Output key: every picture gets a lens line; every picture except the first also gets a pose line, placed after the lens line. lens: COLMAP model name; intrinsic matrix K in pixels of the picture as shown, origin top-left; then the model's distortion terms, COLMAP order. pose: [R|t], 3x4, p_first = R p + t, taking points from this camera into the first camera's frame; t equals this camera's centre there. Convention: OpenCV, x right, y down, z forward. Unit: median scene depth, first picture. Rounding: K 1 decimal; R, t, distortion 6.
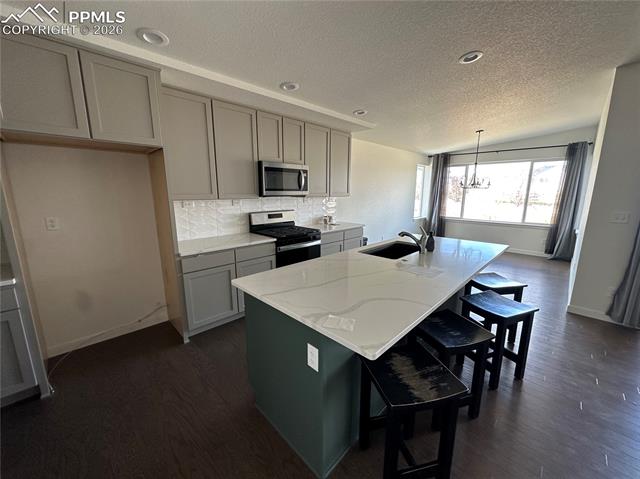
lens RADIAL K [[253.3, 0, 320.0], [0, 253.3, 239.5], [0, 0, 1]] dist [-0.005782, 0.000187]
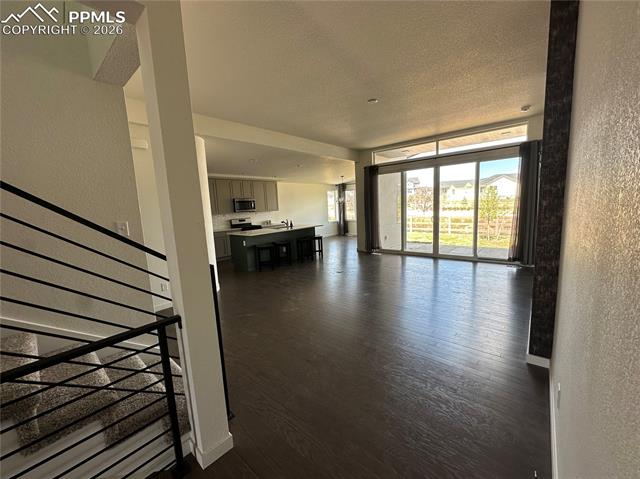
lens RADIAL K [[253.3, 0, 320.0], [0, 253.3, 239.5], [0, 0, 1]] dist [-0.005782, 0.000187]
pose [[0.996299, -0.059080, 0.062434, 0.388206], [0.062734, 0.996327, -0.058278, 0.264861], [-0.058762, 0.061979, 0.996346, -1.370791]]
